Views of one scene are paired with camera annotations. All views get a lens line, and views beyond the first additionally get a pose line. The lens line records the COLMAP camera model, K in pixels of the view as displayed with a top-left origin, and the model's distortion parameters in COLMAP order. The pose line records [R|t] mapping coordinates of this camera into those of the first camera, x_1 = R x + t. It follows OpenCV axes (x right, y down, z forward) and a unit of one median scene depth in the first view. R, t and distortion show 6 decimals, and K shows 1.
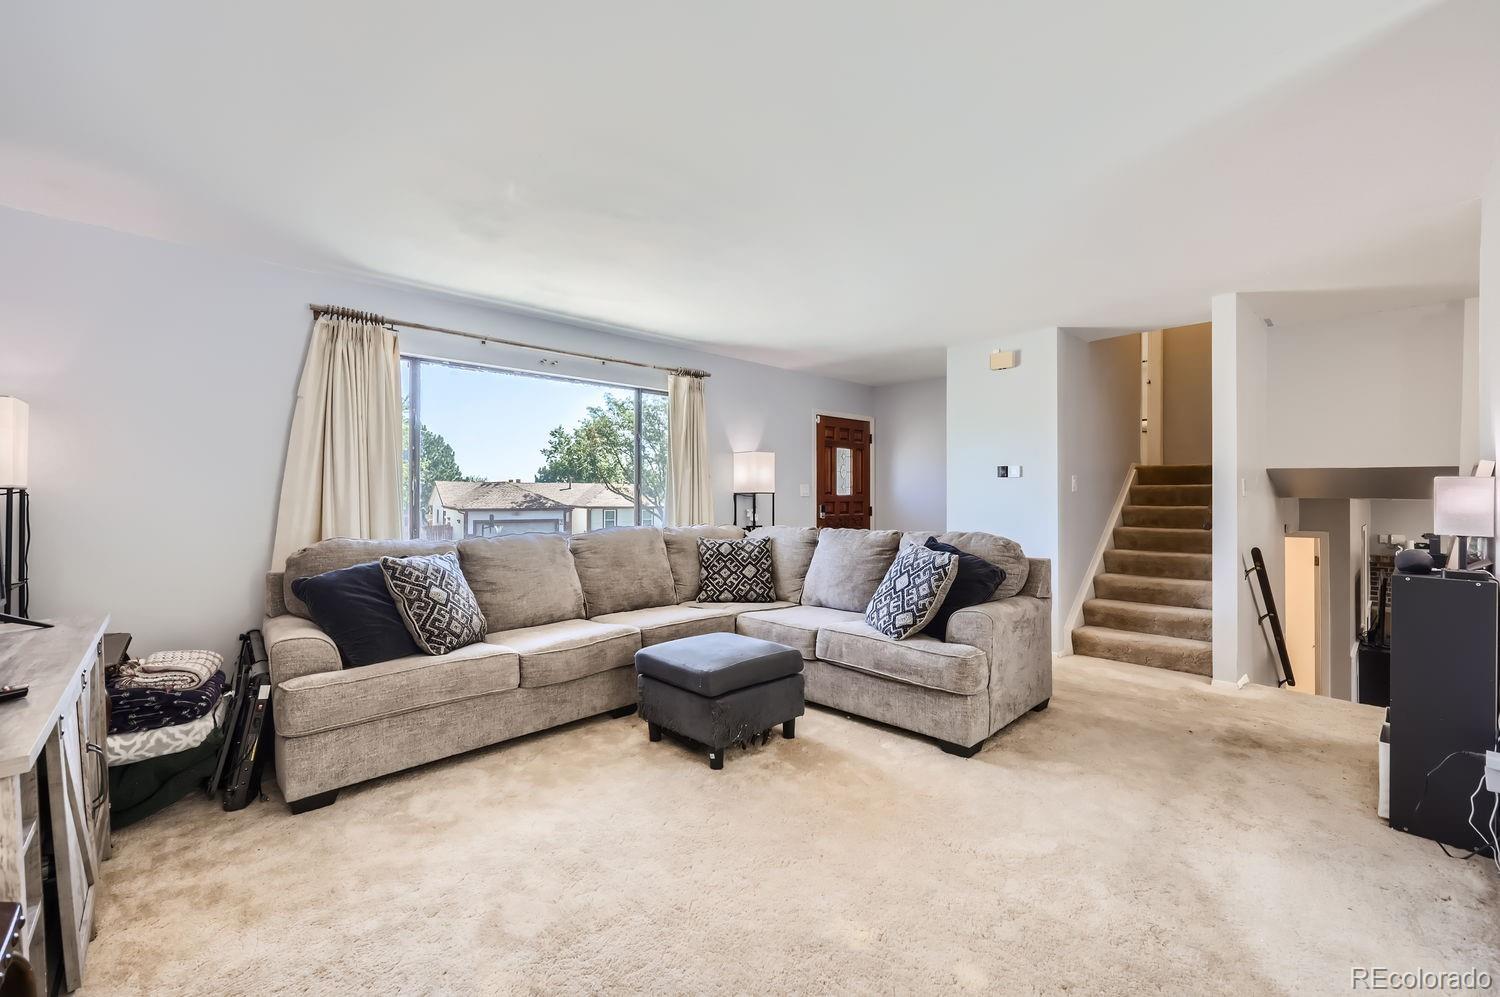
lens RADIAL K [[606.4, 0, 749.2], [0, 606.4, 492.2], [0, 0, 1]] dist [-0.002141, 0.000625]
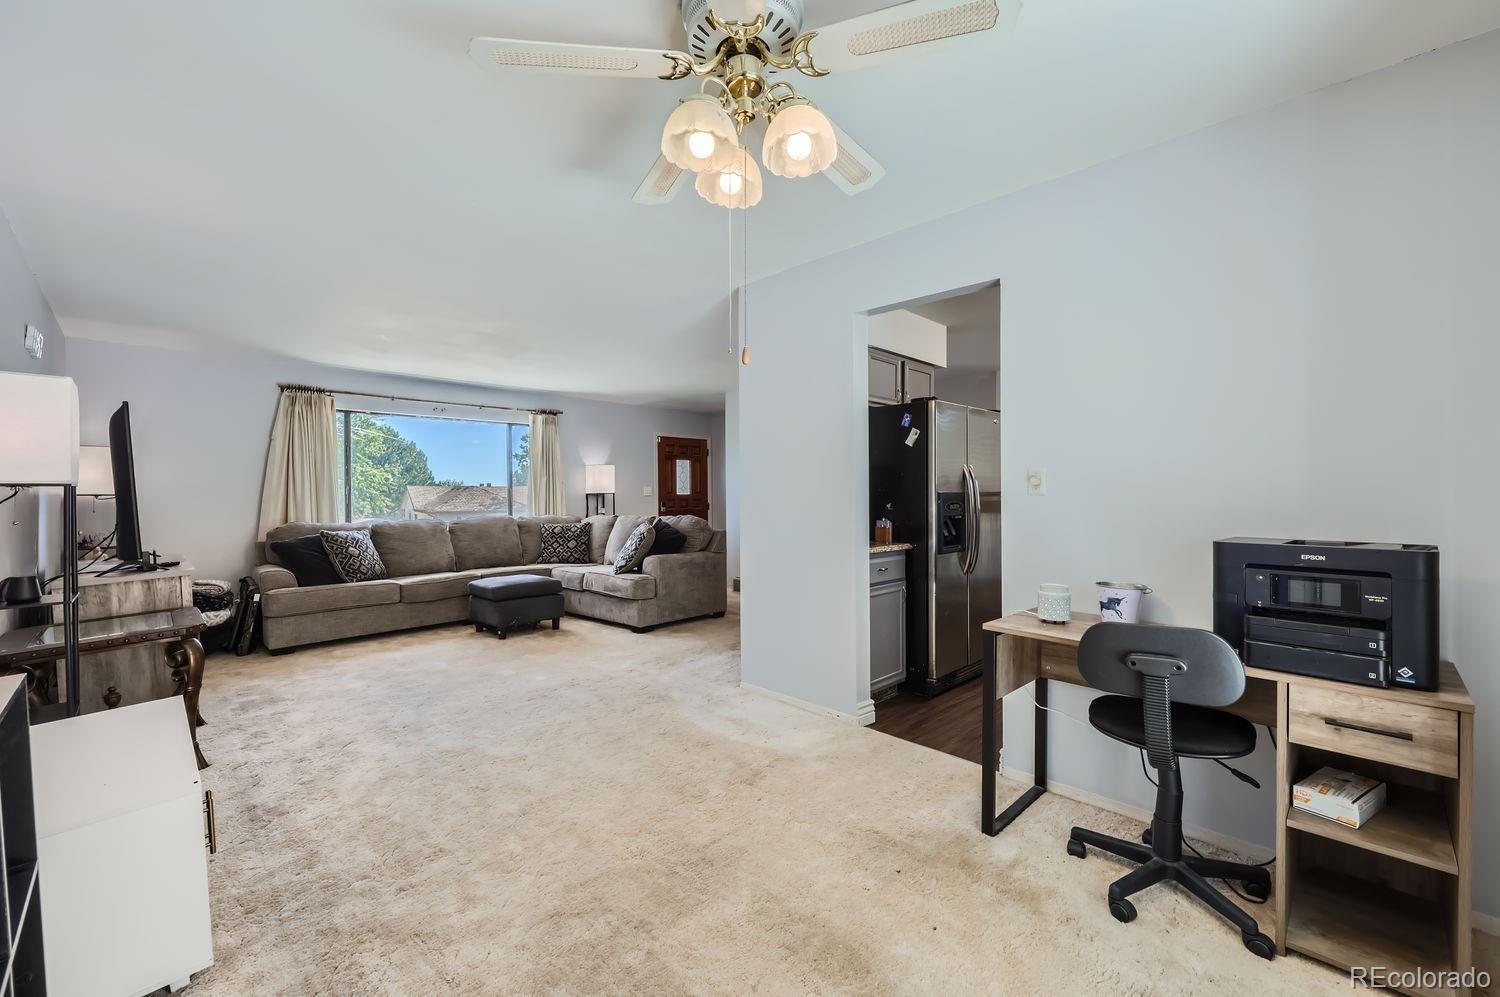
lens RADIAL K [[606.4, 0, 753.2], [0, 606.4, 498.2], [0, 0, 1]] dist [-0.002141, 0.000625]
pose [[0.999530, -0.009737, 0.029078, 0.539077], [0.009516, 0.999925, 0.007712, 0.007646], [-0.029150, -0.007432, 0.999547, -0.719538]]
